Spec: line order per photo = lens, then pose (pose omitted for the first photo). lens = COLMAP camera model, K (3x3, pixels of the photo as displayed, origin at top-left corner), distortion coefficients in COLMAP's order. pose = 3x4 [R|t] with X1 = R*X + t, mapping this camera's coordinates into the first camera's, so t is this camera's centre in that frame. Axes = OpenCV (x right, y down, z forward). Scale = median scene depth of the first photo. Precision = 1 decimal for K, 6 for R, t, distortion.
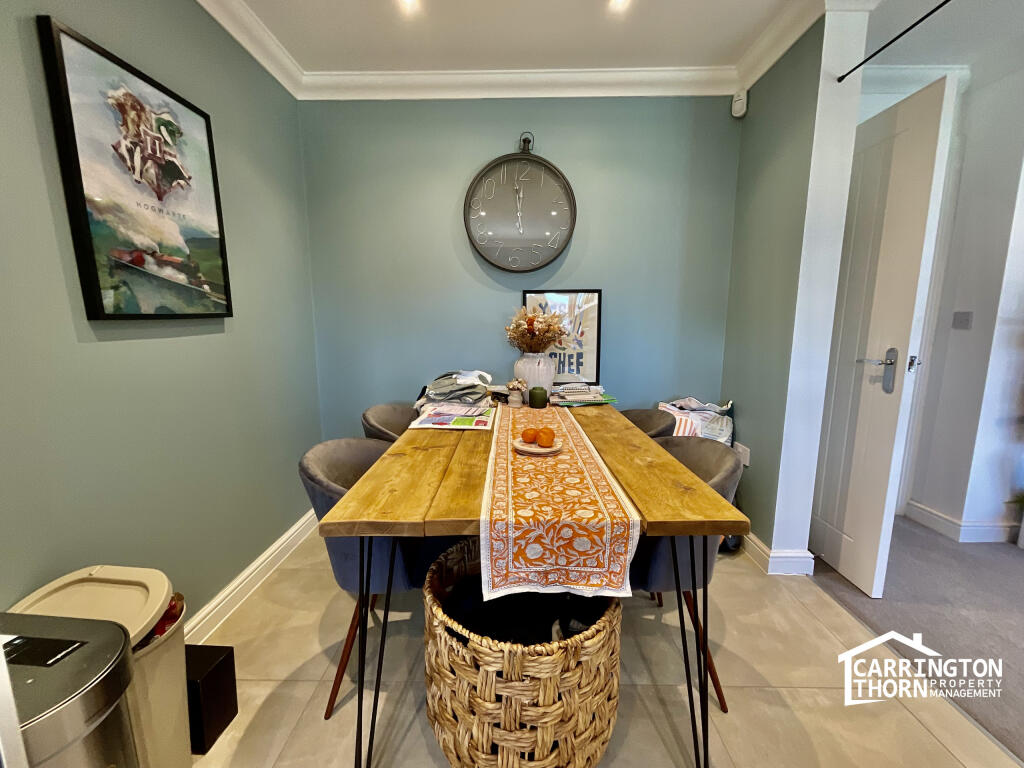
lens RADIAL K [[415.7, 0, 514.0], [0, 415.7, 384.8], [0, 0, 1]] dist [-0.003351, -0.000331]
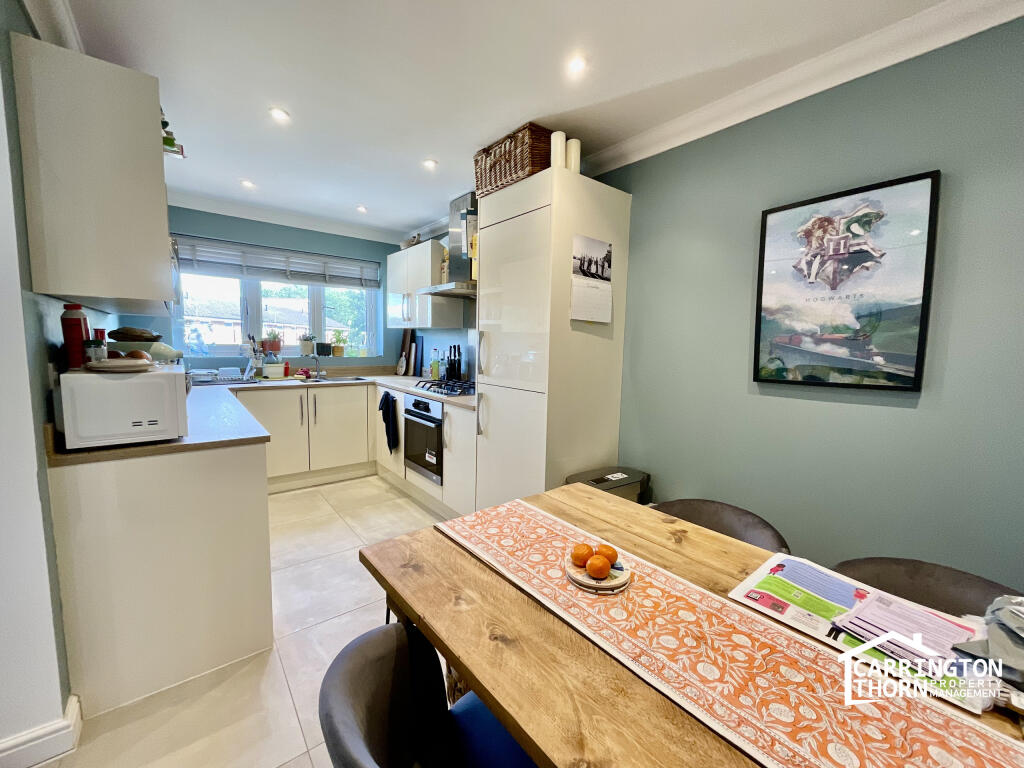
lens RADIAL K [[415.7, 0, 513.9], [0, 415.7, 382.5], [0, 0, 1]] dist [-0.003351, -0.000331]
pose [[-0.773396, 0.047629, -0.632131, 0.660264], [-0.116278, 0.969596, 0.215320, -0.344625], [0.623167, 0.240030, -0.744344, 1.423167]]
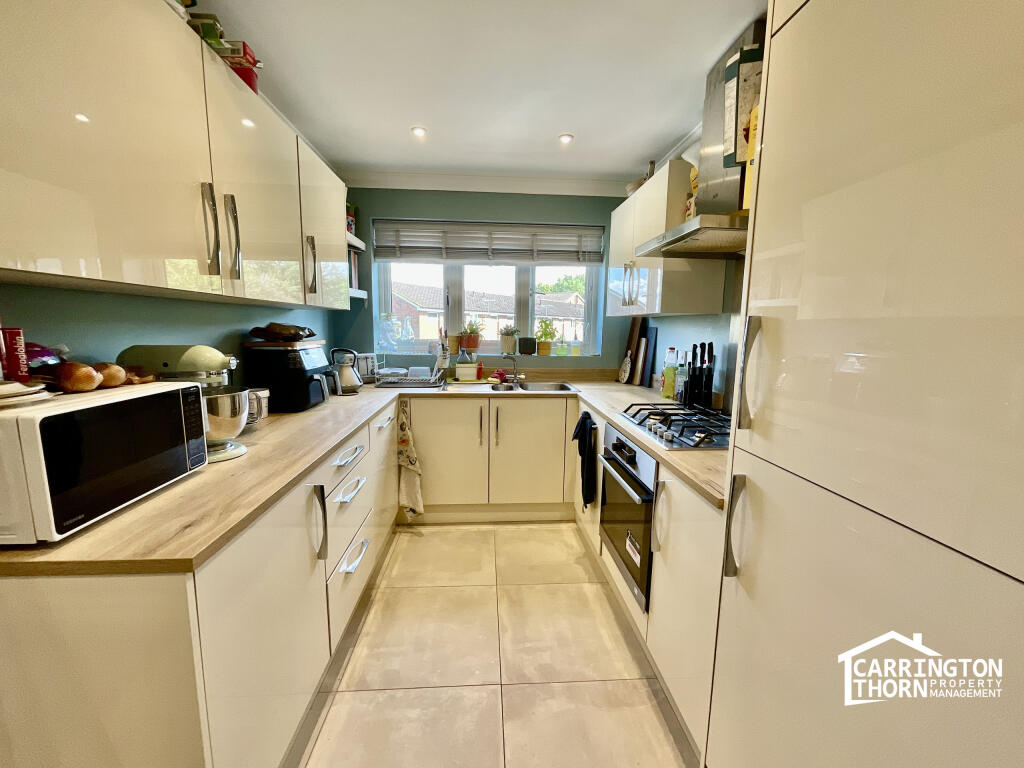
lens RADIAL K [[415.7, 0, 511.2], [0, 415.7, 385.7], [0, 0, 1]] dist [-0.003351, -0.000331]
pose [[-0.997329, 0.001267, -0.073034, 0.387604], [-0.019960, 0.957071, 0.289165, -0.295056], [0.070266, 0.289850, -0.954489, 1.042331]]
